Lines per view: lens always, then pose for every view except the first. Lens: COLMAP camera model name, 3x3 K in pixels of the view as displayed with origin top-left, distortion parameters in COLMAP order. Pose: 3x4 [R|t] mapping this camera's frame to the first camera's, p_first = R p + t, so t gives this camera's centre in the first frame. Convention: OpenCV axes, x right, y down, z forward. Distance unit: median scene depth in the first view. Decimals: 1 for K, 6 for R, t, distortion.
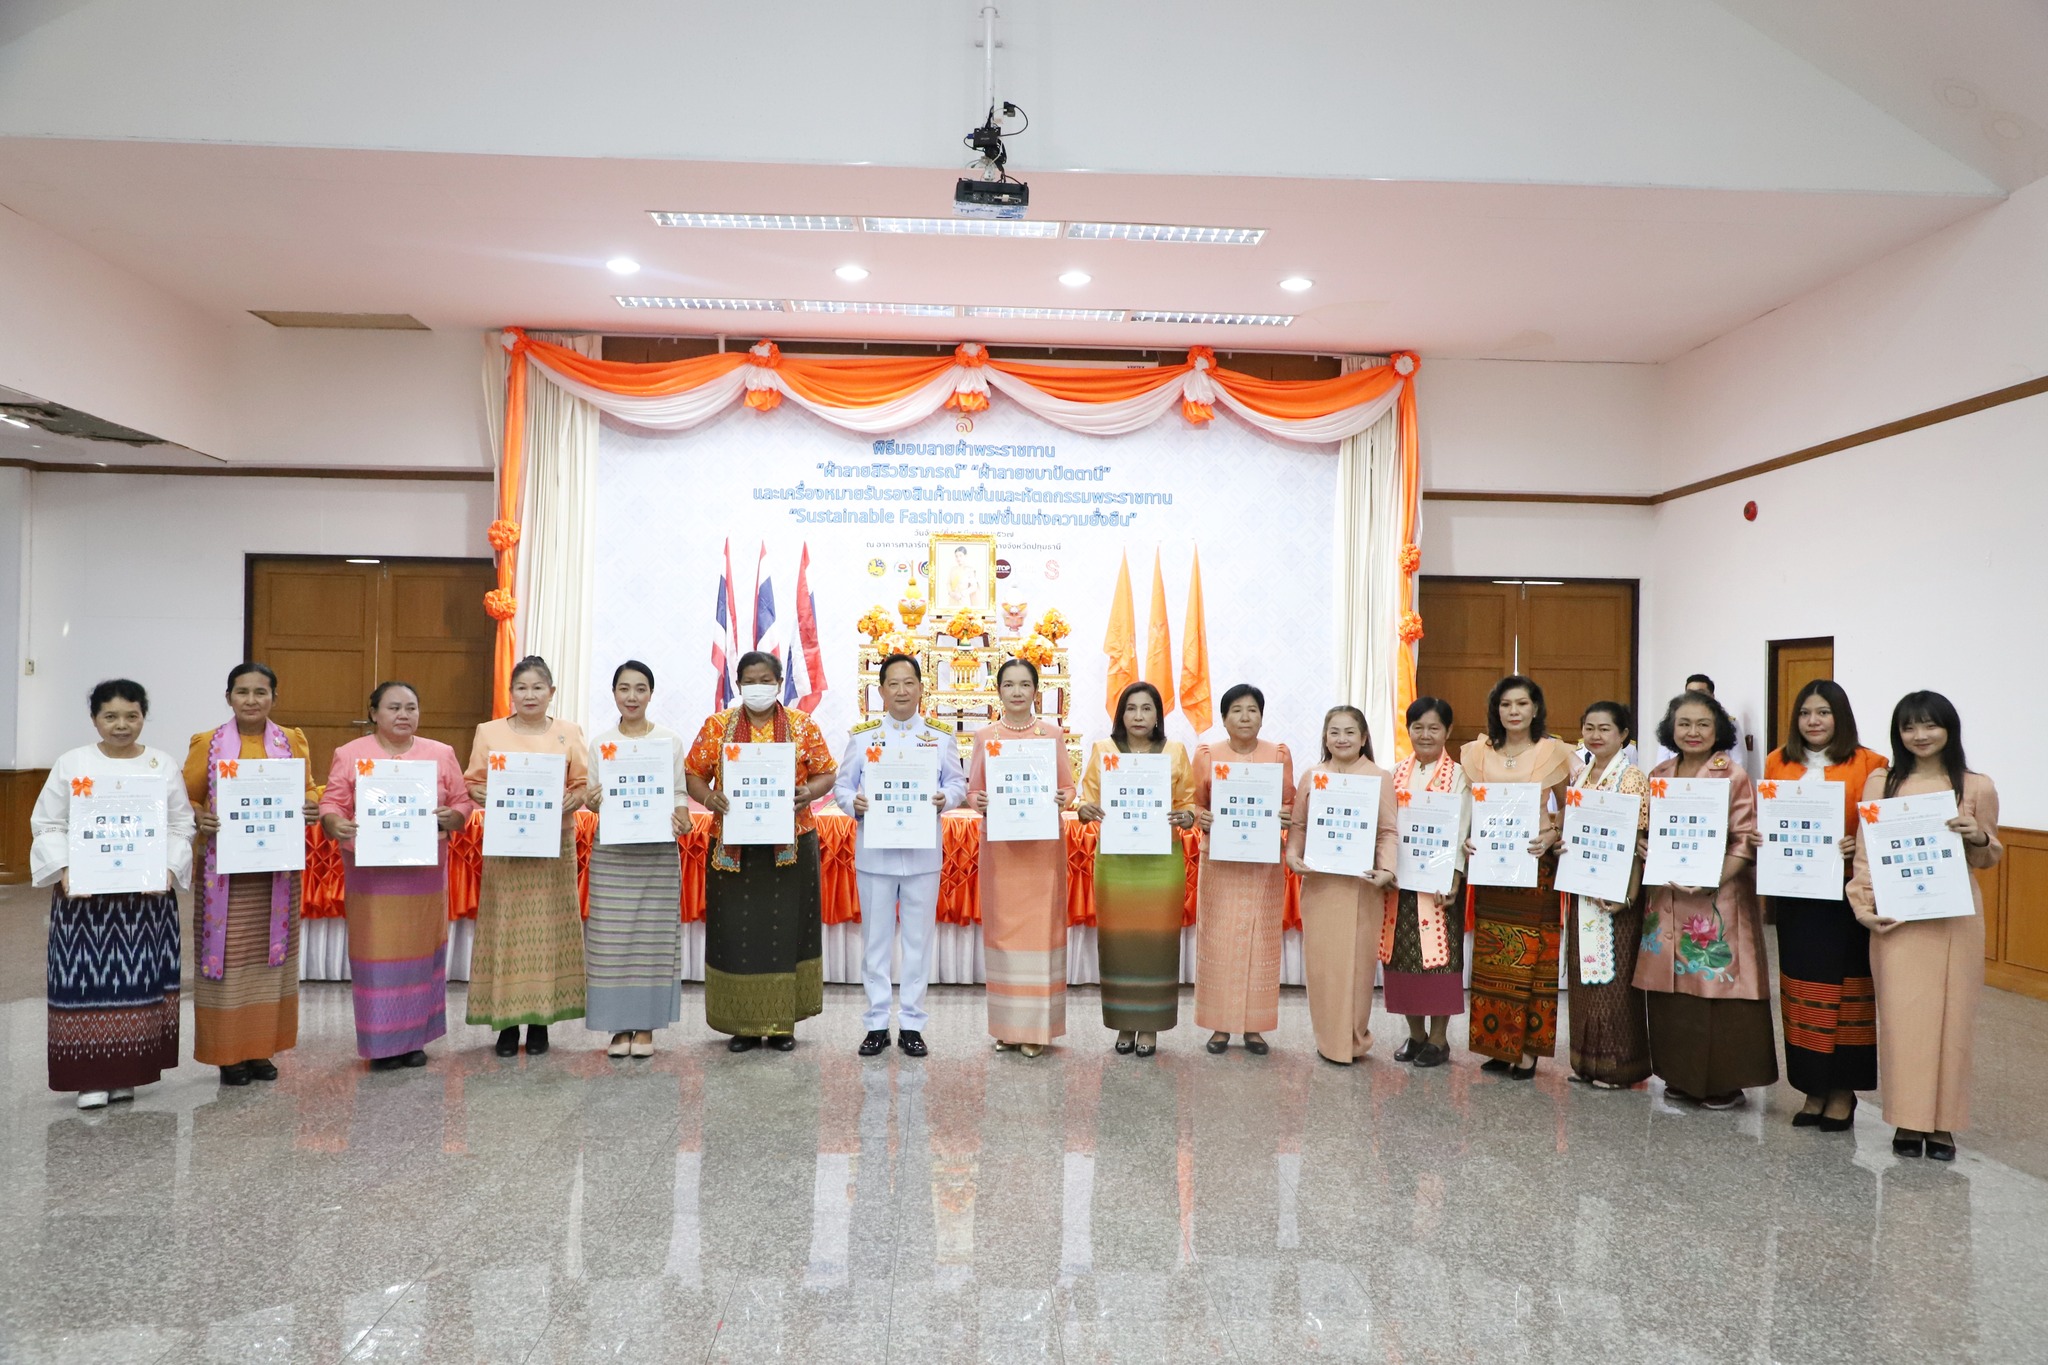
lens RADIAL K [[1389.9, 0, 1020.2], [0, 1389.9, 681.5], [0, 0, 1]] dist [0.008764, -0.003031]
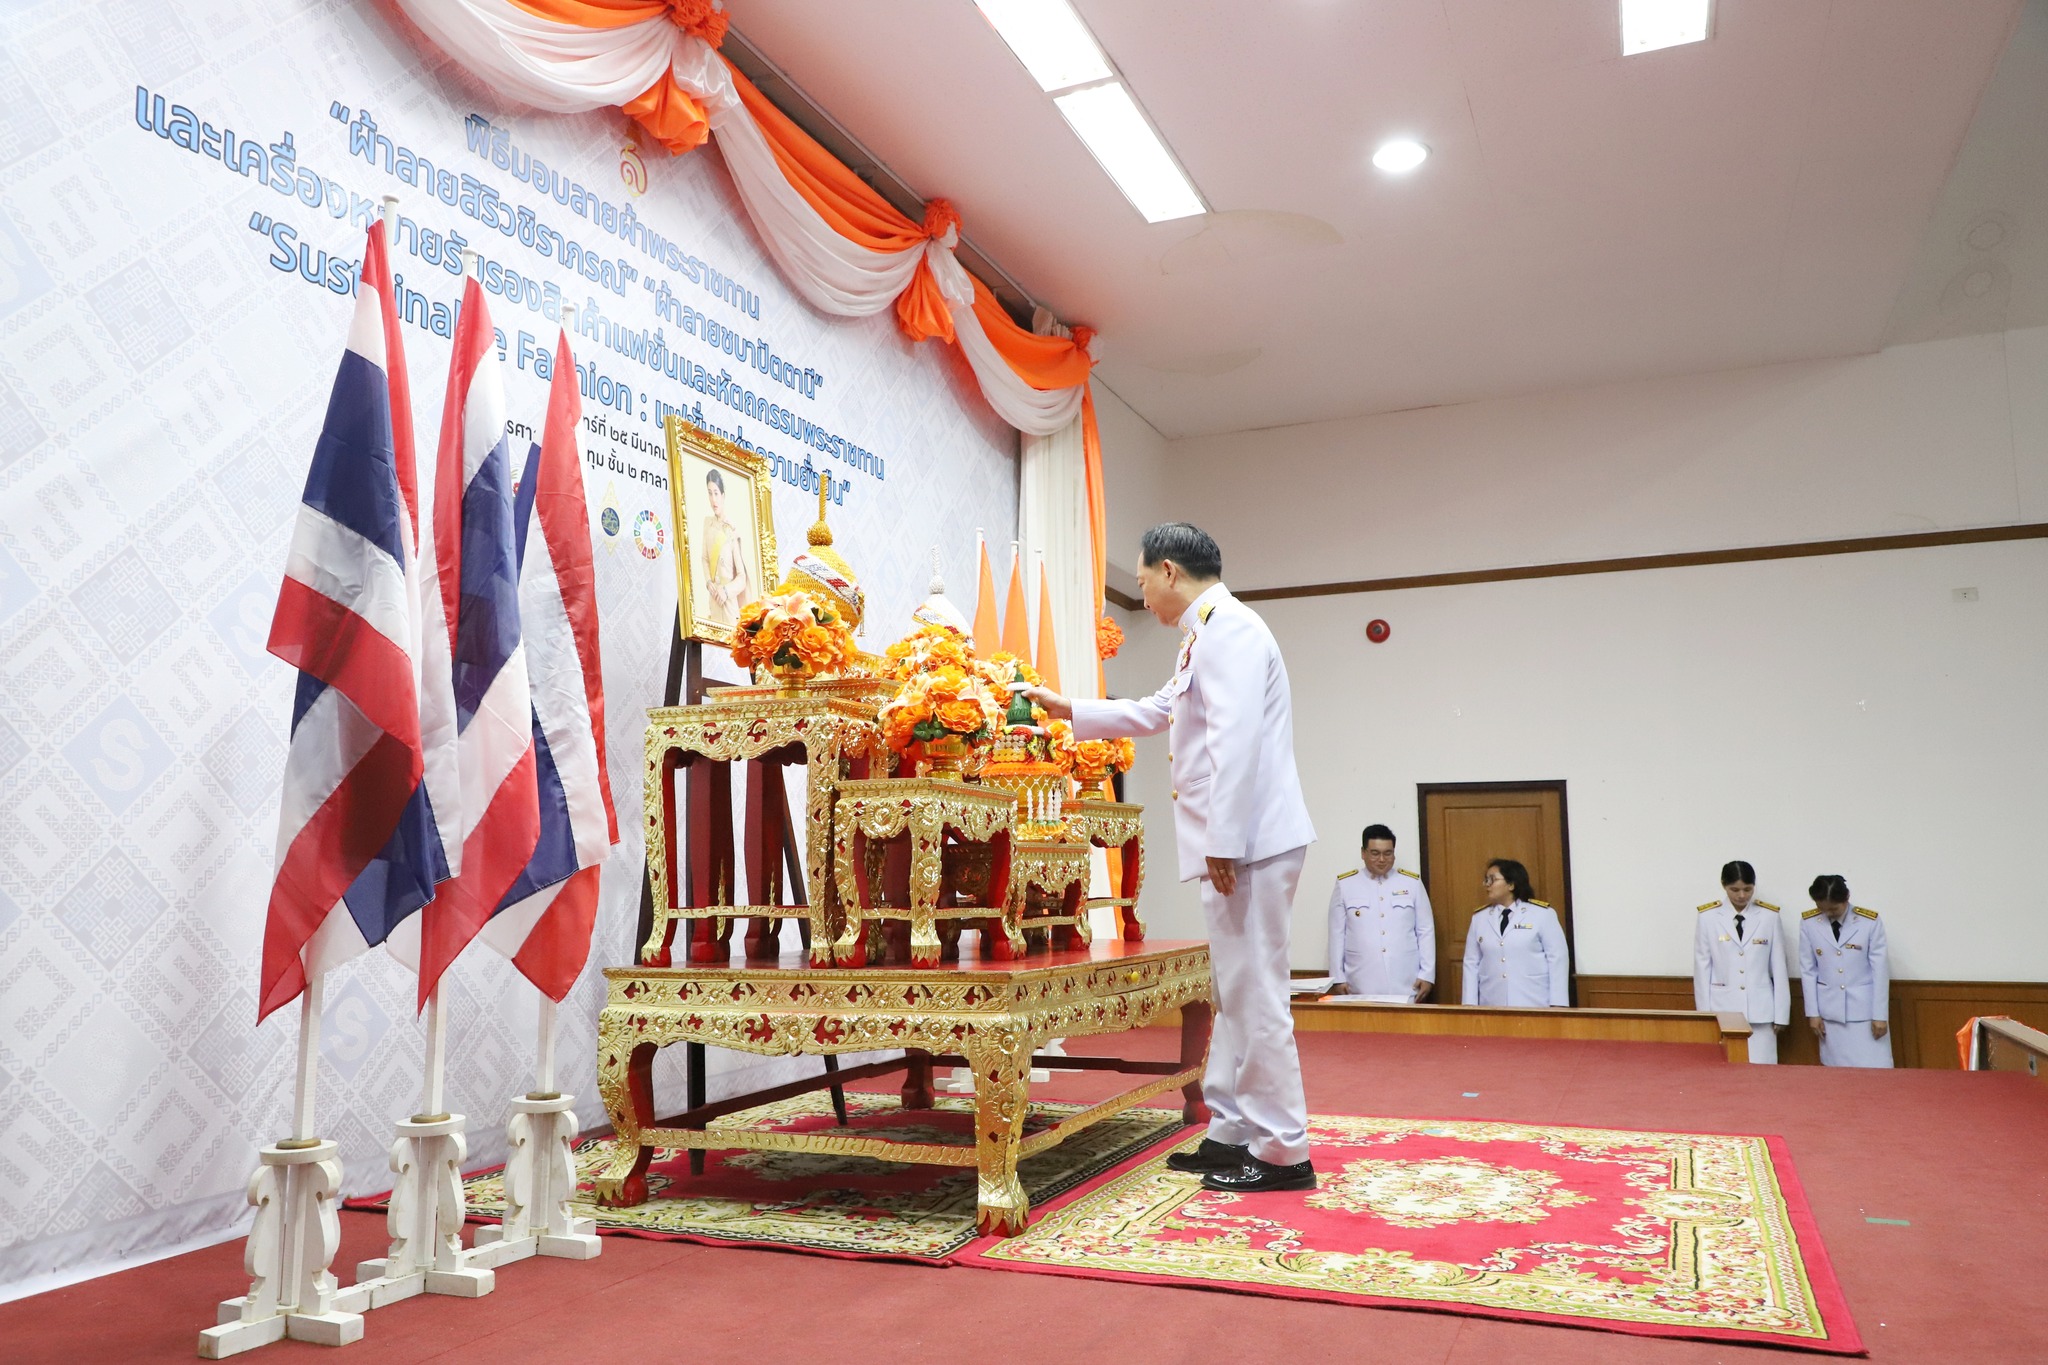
lens RADIAL K [[1533.1, 0, 1024.0], [0, 1533.1, 682.5], [0, 0, 1]] dist [0.023991, -0.004620]
pose [[0.408376, 0.092548, 0.908110, -0.377536], [0.006910, 0.994505, -0.104460, 0.006067], [-0.912787, 0.048934, 0.405493, 0.728898]]
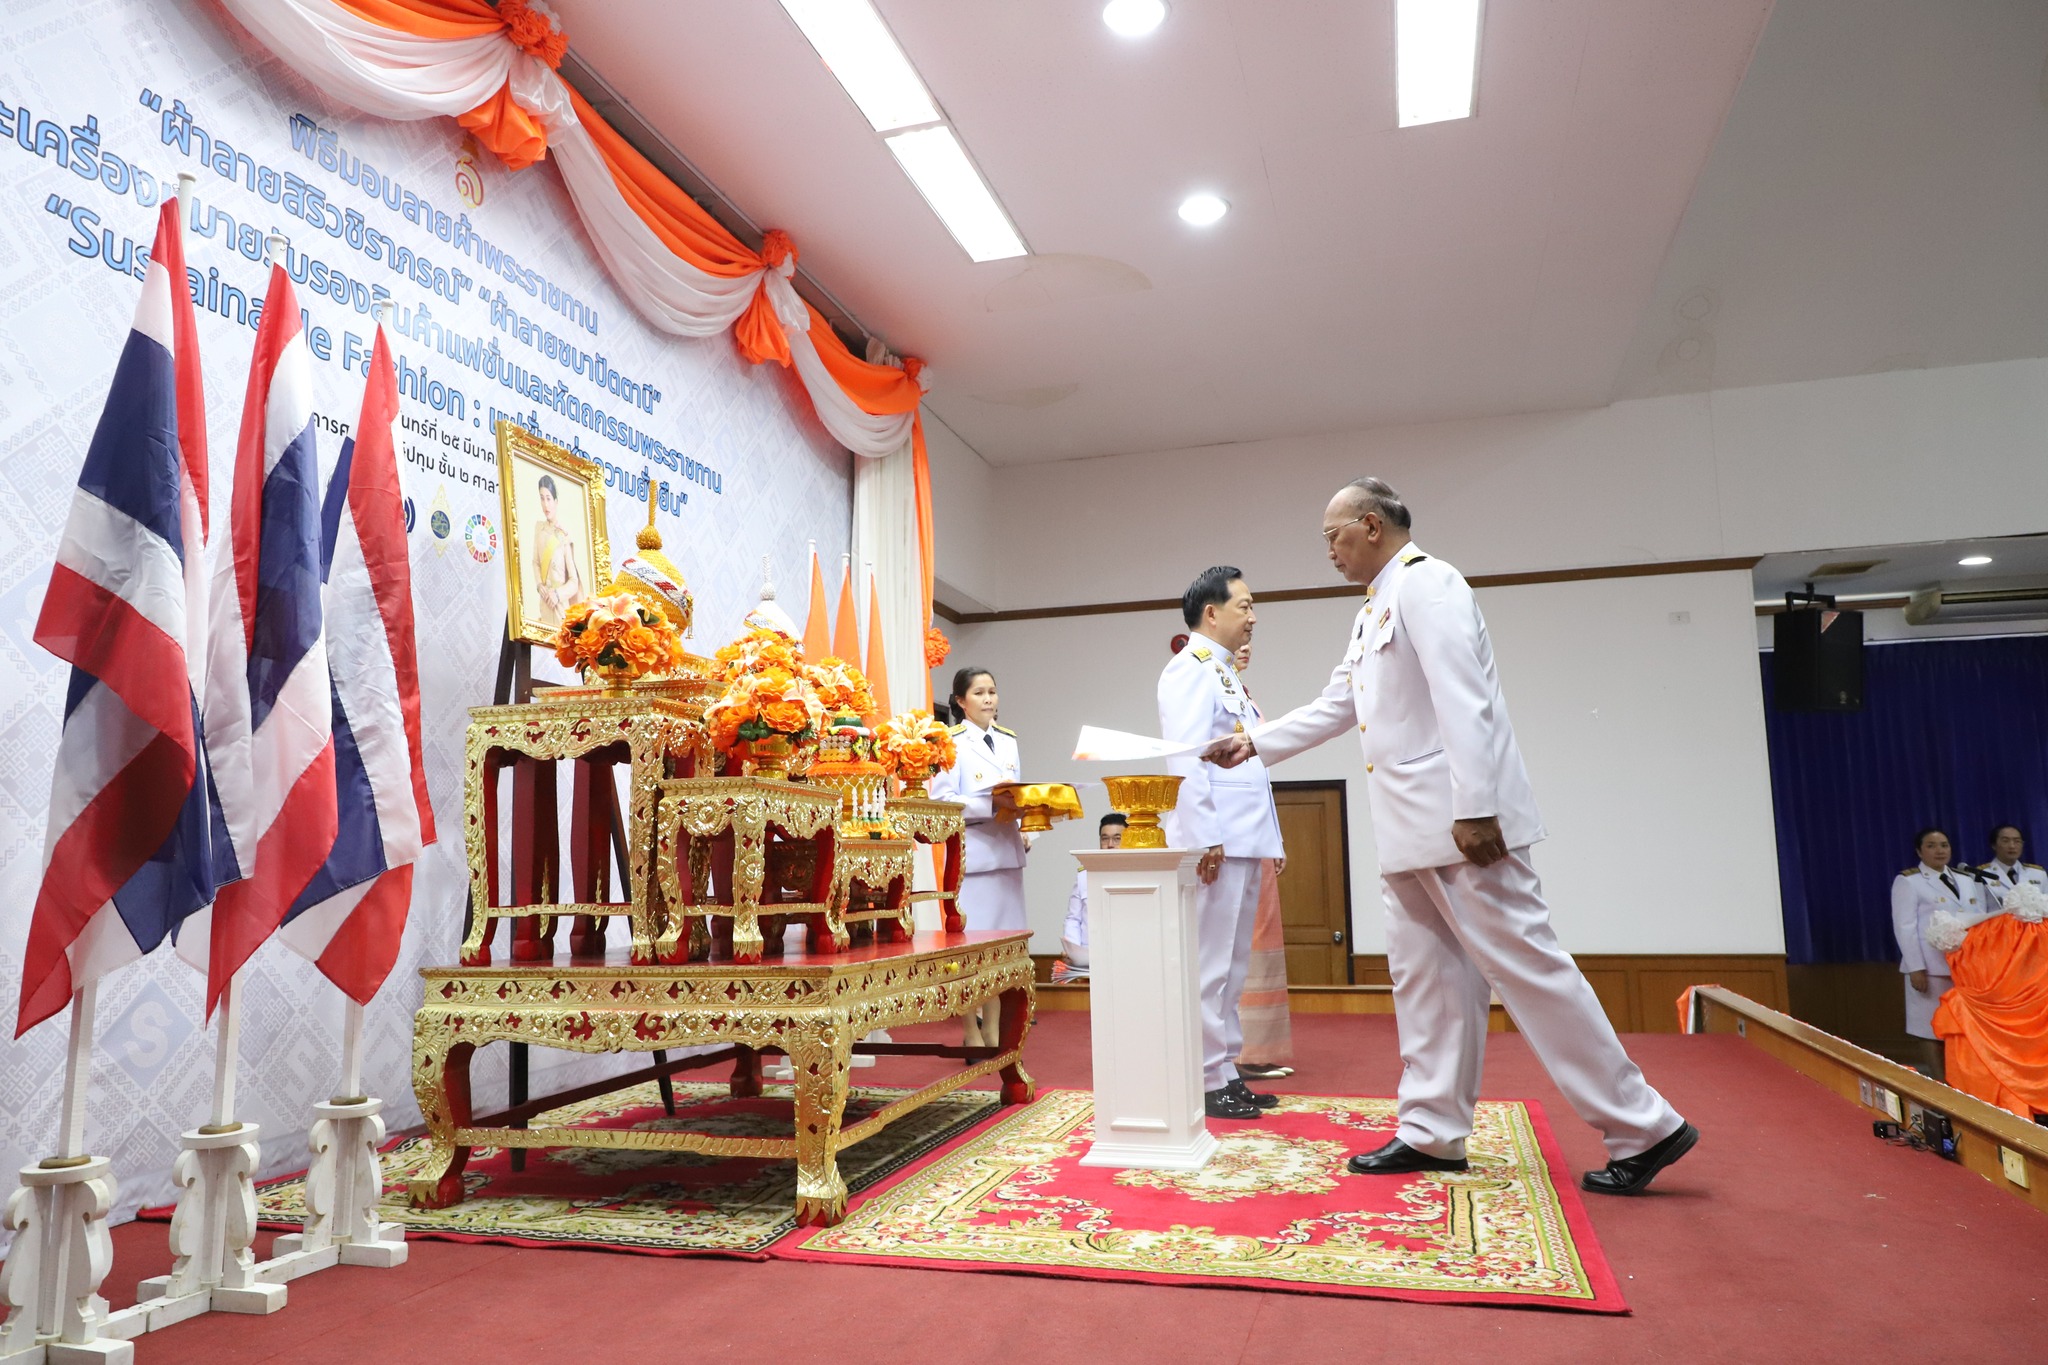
lens RADIAL K [[1389.9, 0, 1020.2], [0, 1389.9, 681.5], [0, 0, 1]] dist [0.008764, -0.003031]
pose [[0.302985, 0.102816, 0.947433, -0.358535], [0.013183, 0.993616, -0.112044, 0.006123], [-0.952904, 0.046437, 0.299695, 0.733861]]
